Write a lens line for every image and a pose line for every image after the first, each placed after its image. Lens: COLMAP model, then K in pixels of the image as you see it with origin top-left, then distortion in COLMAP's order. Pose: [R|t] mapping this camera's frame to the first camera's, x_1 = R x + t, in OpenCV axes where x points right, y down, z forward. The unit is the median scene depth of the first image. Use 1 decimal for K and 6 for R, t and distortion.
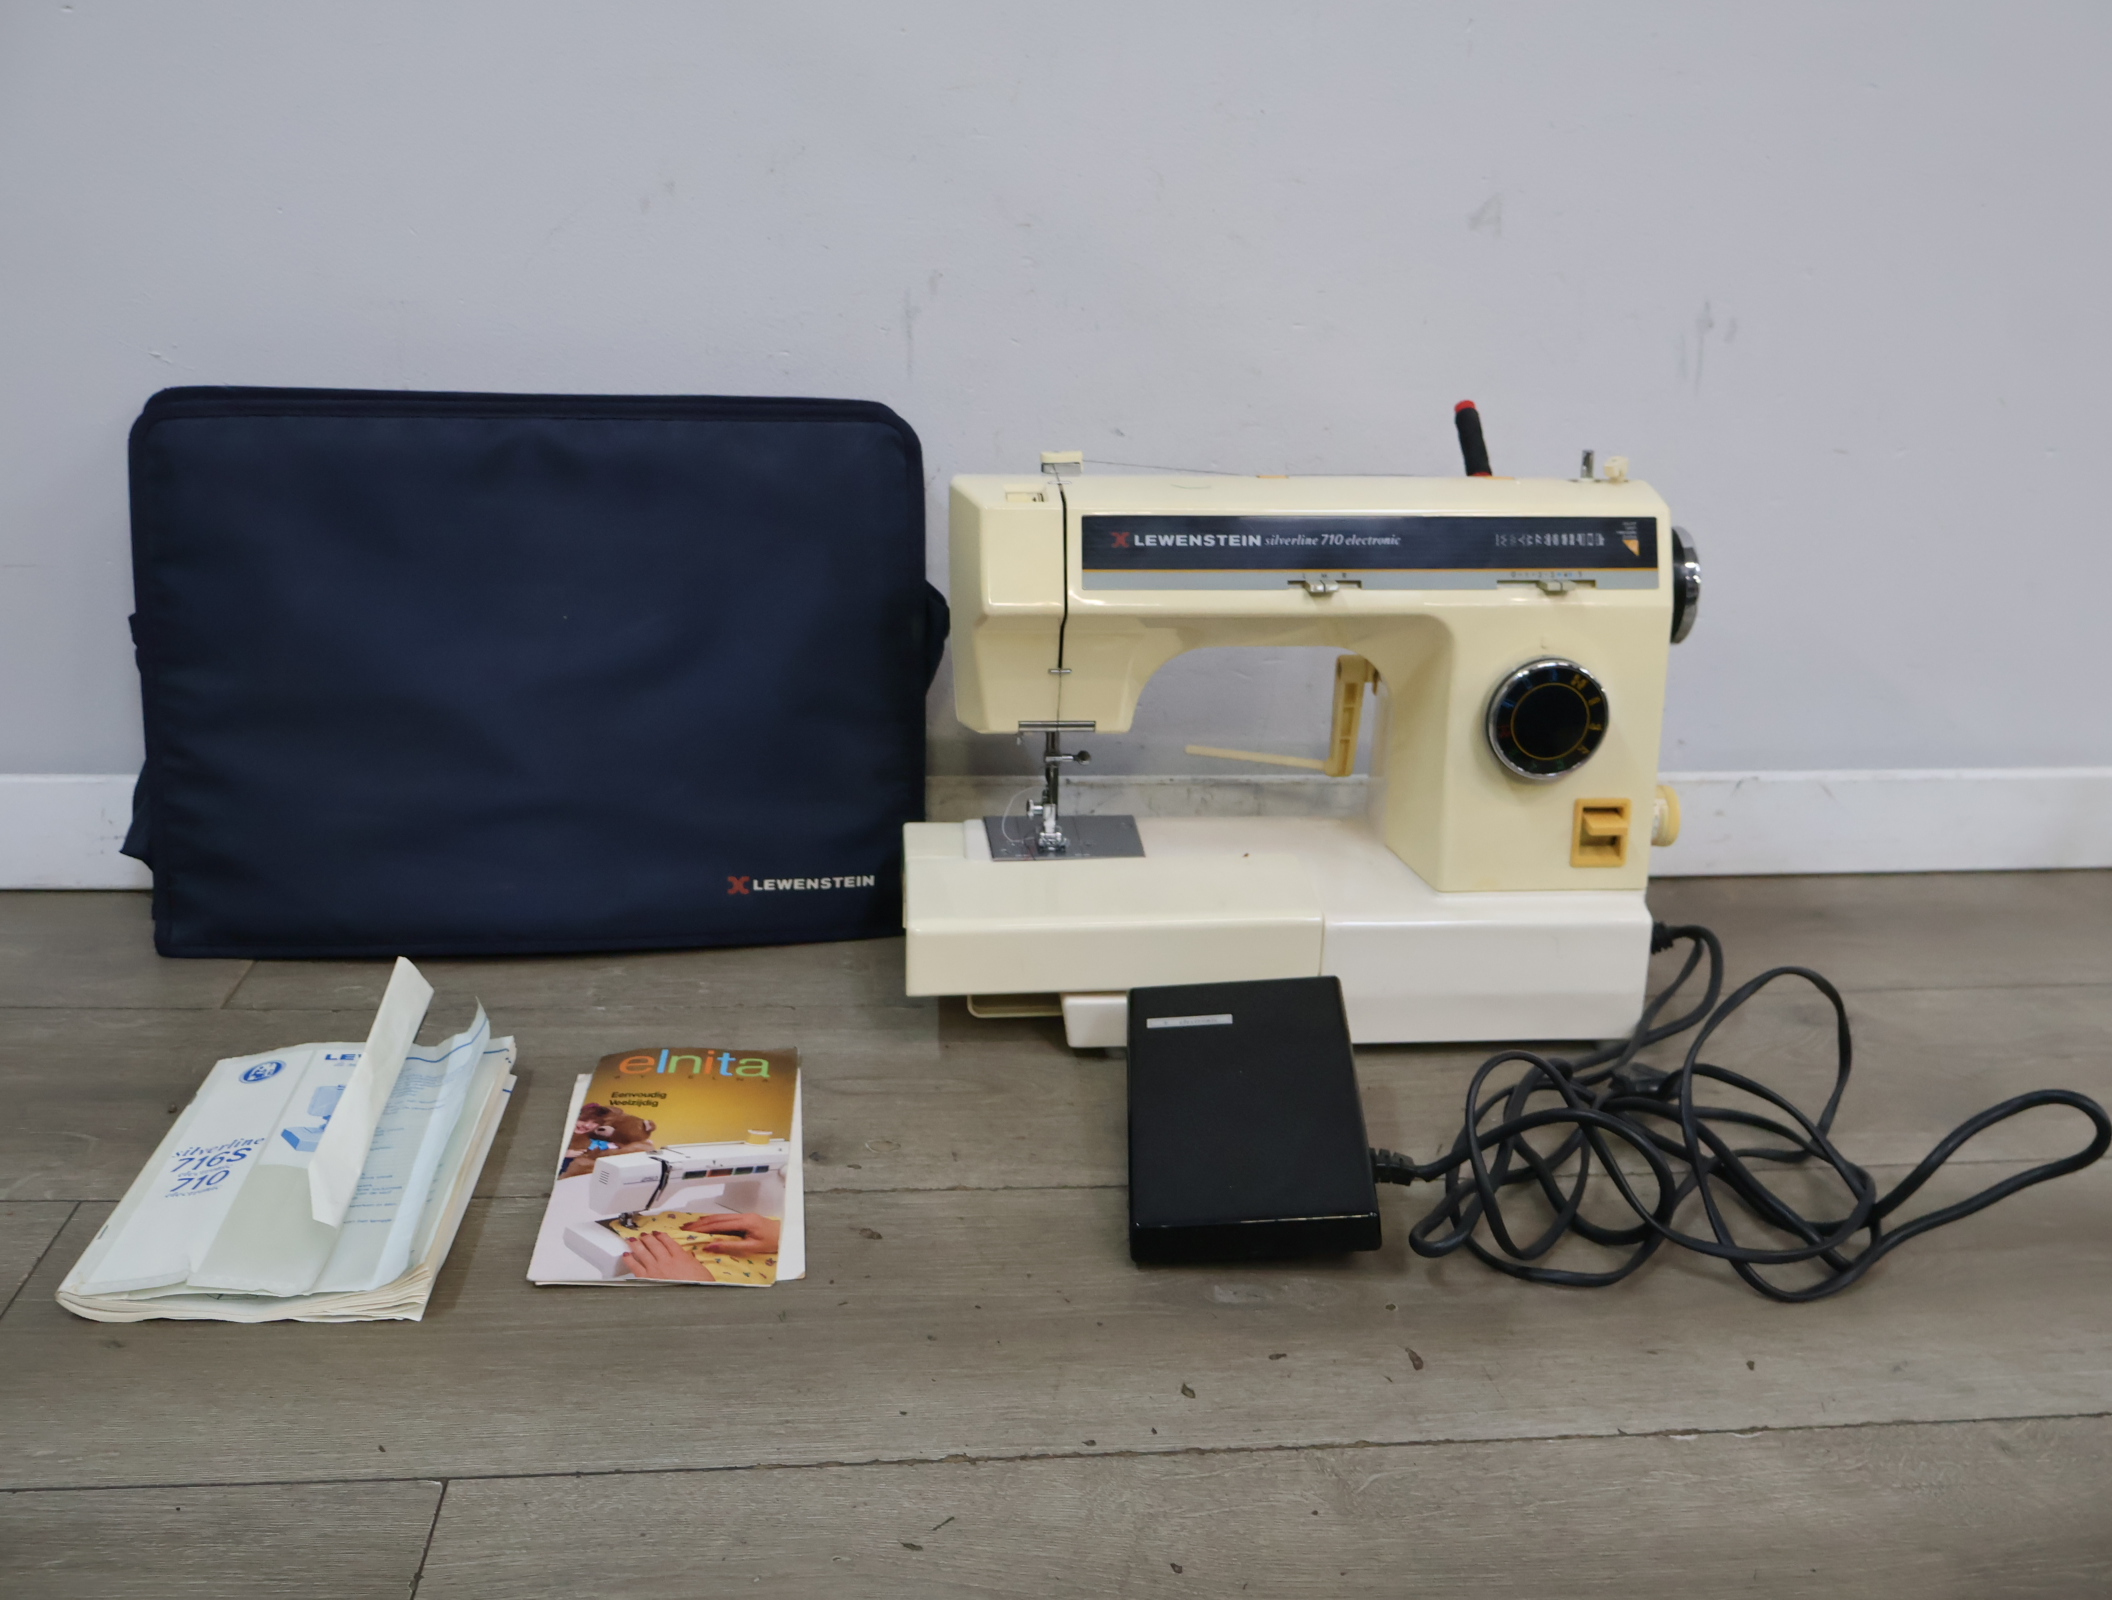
lens RADIAL K [[2035.9, 0, 1051.3], [0, 2035.9, 806.3], [0, 0, 1]] dist [0.000093, 0.000000]
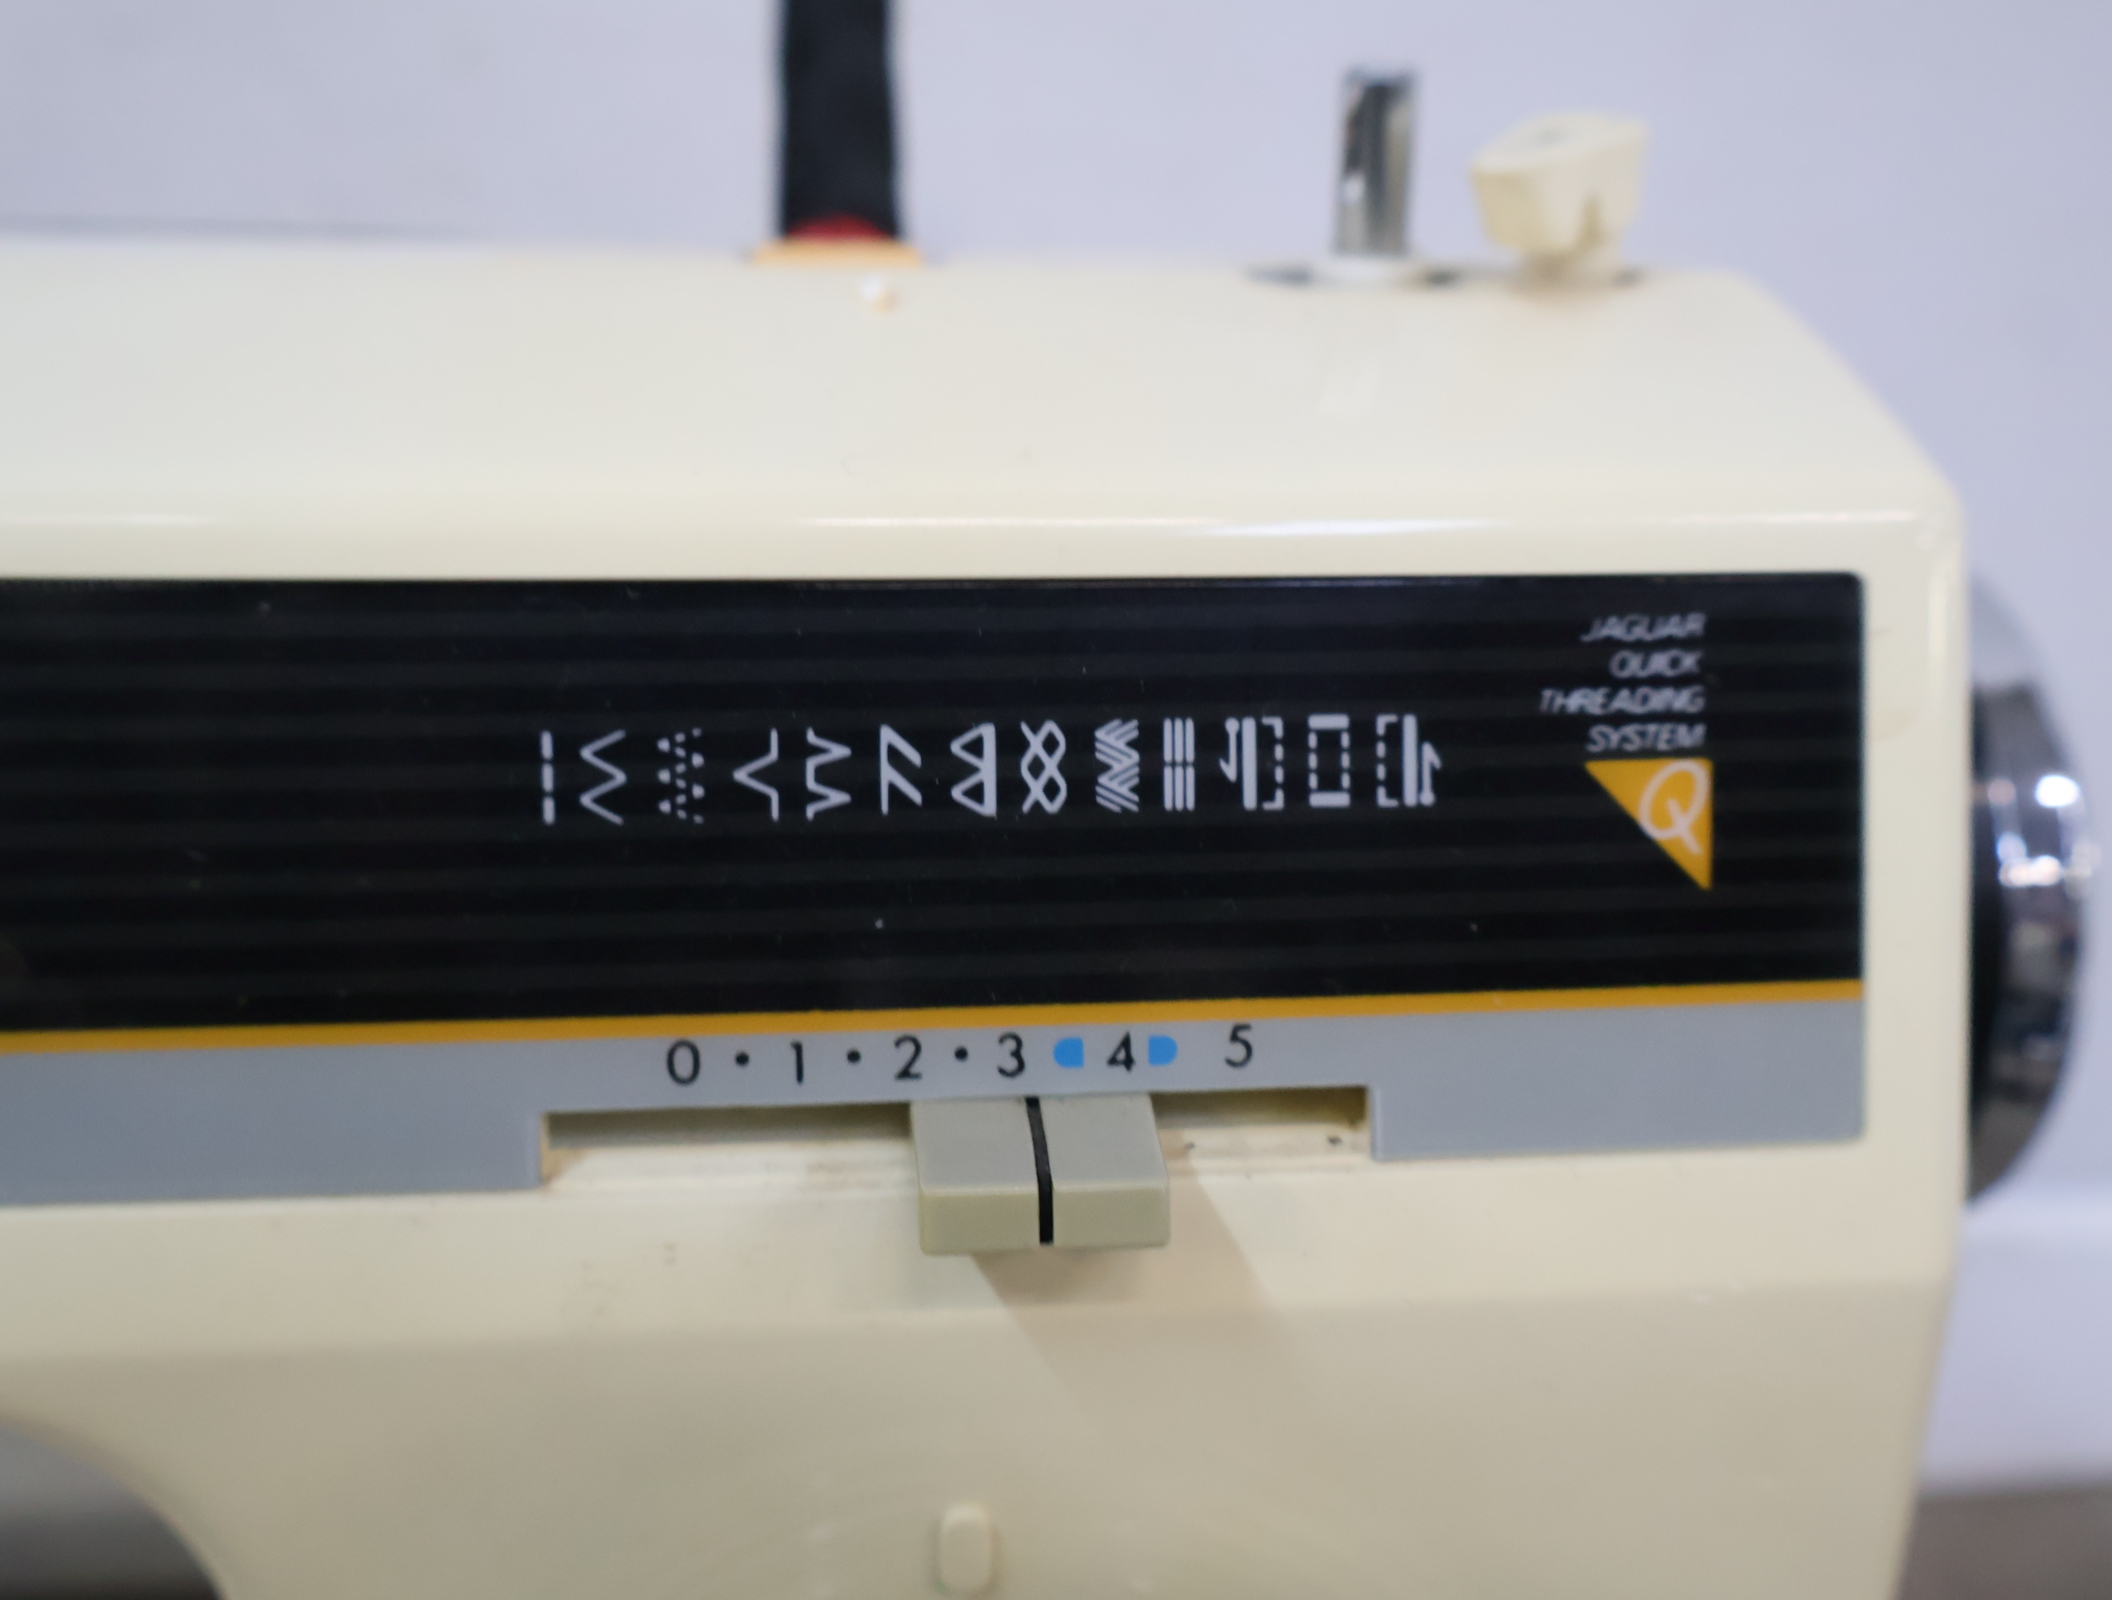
lens RADIAL K [[2035.9, 0, 1051.7], [0, 2035.9, 811.0], [0, 0, 1]] dist [0.000093, 0.000000]
pose [[0.999832, 0.001786, 0.018246, 0.245936], [-0.003596, 0.995016, 0.099647, -0.140494], [-0.017977, -0.099696, 0.994856, 0.877811]]
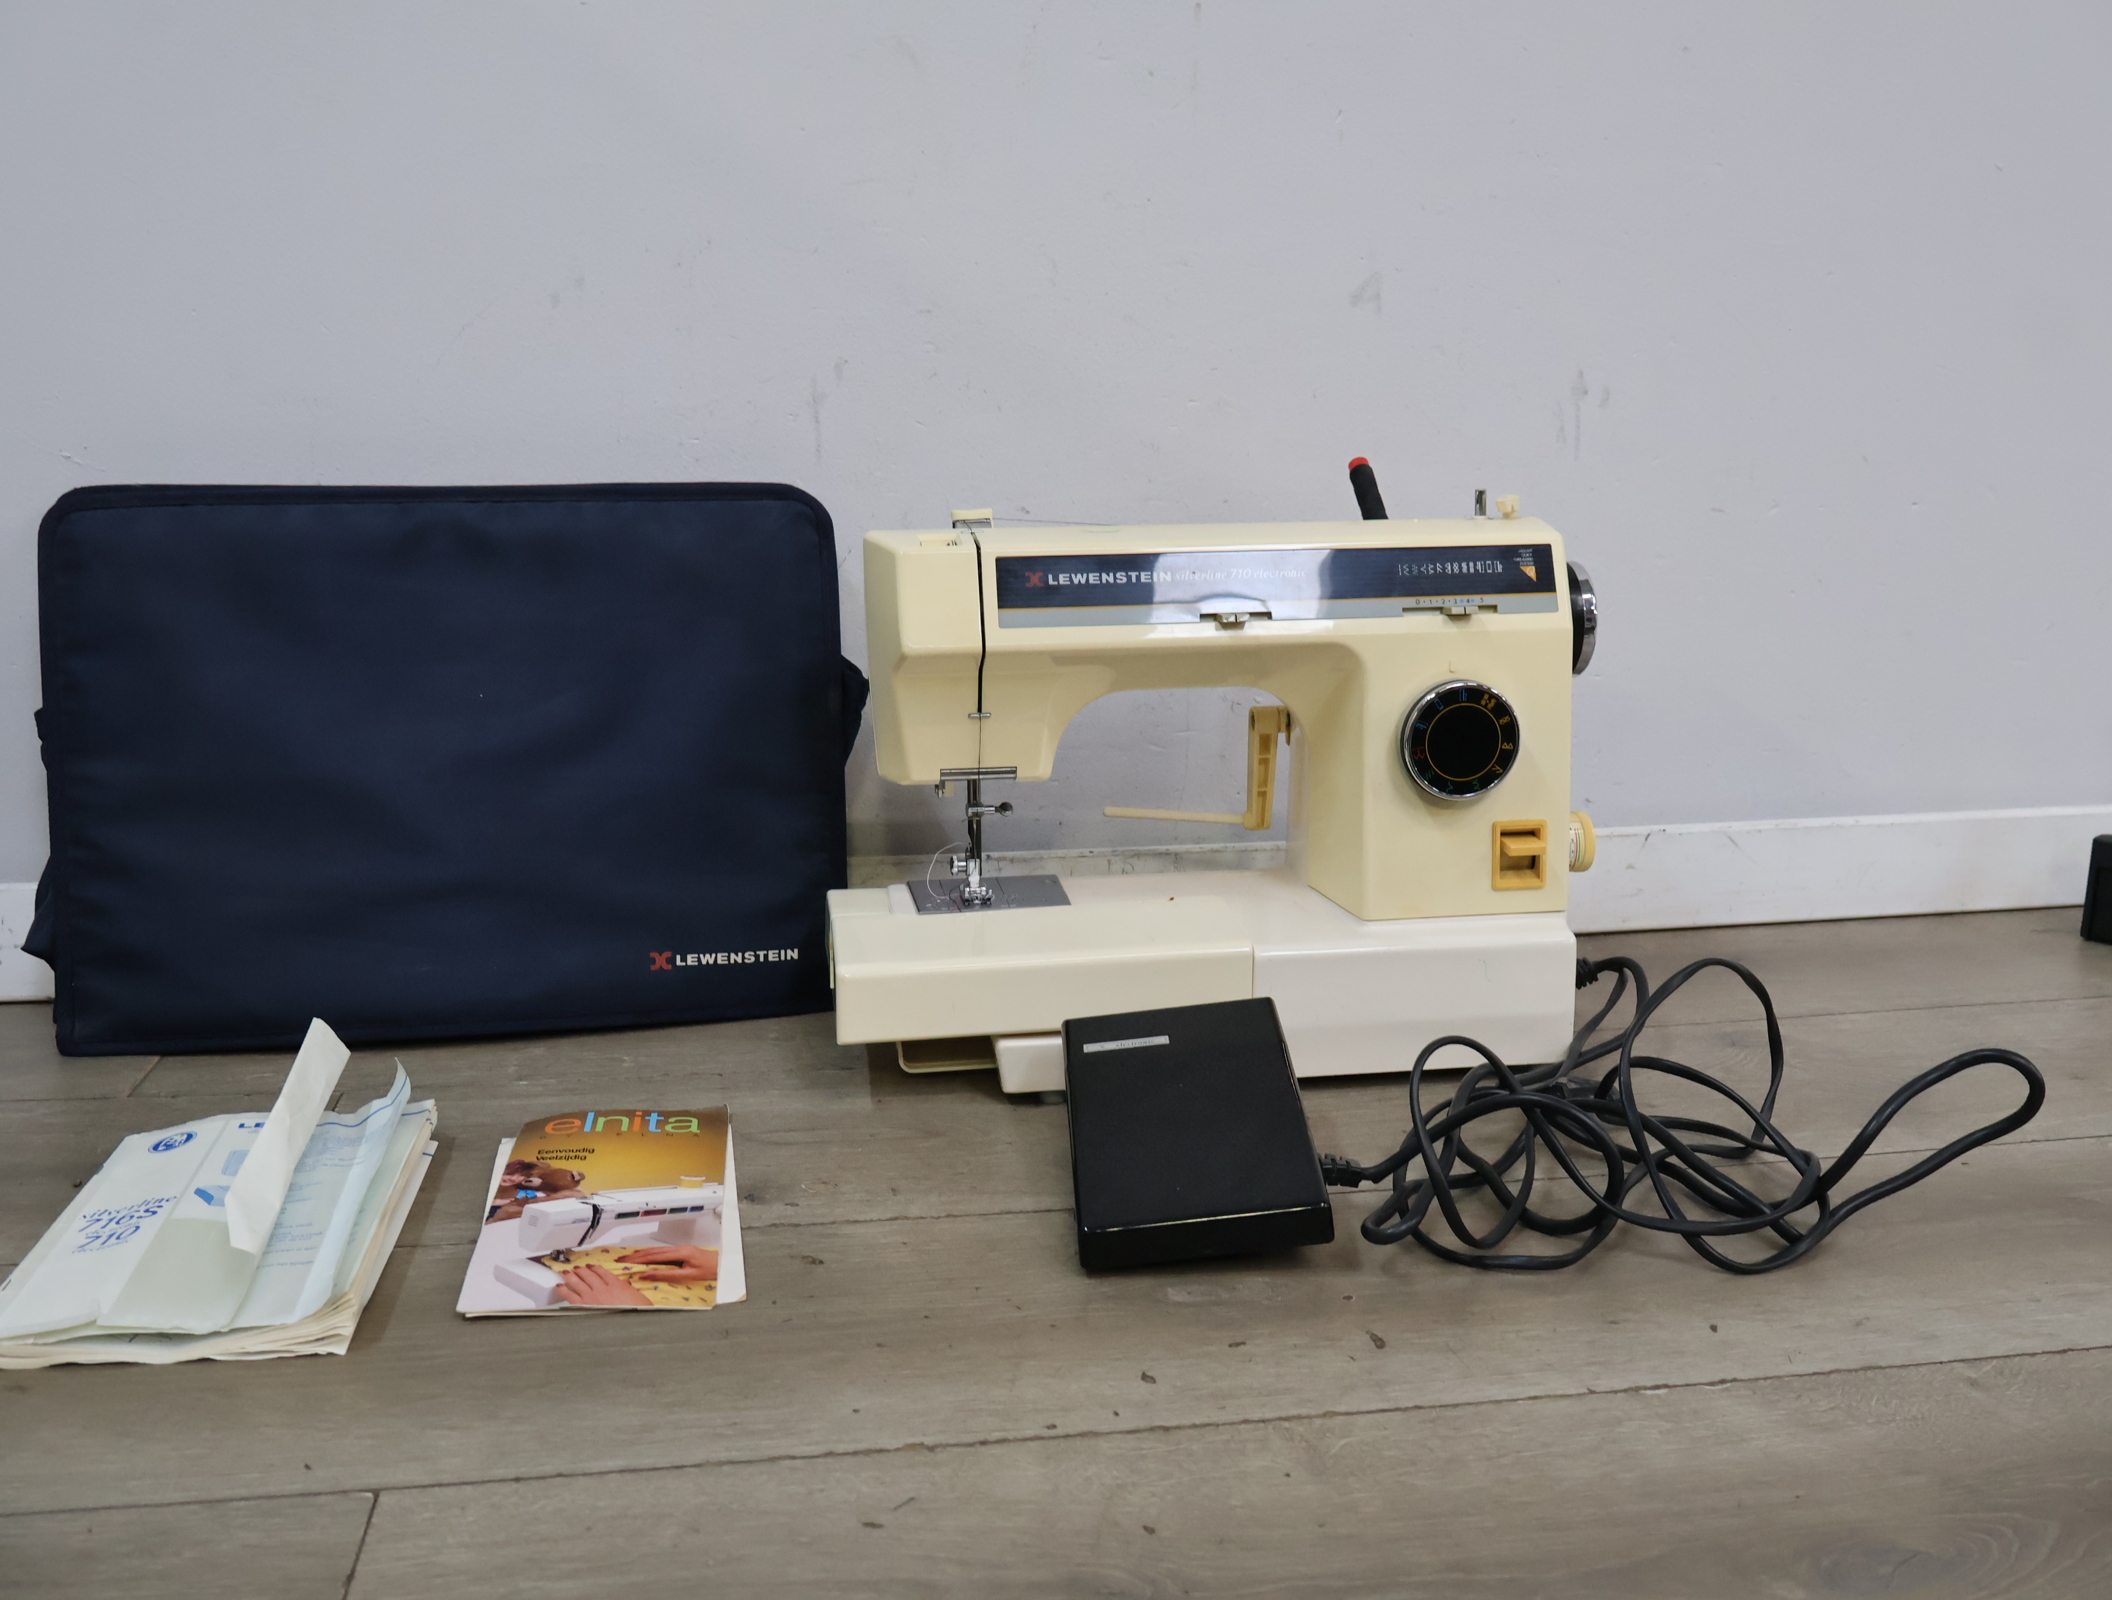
lens RADIAL K [[2035.9, 0, 1046.3], [0, 2035.9, 785.4], [0, 0, 1]] dist [0.000093, 0.000000]
pose [[0.998024, -0.038858, 0.049370, -0.014183], [0.044775, 0.991143, -0.125026, 0.097606], [-0.044075, 0.126989, 0.990924, 0.002352]]
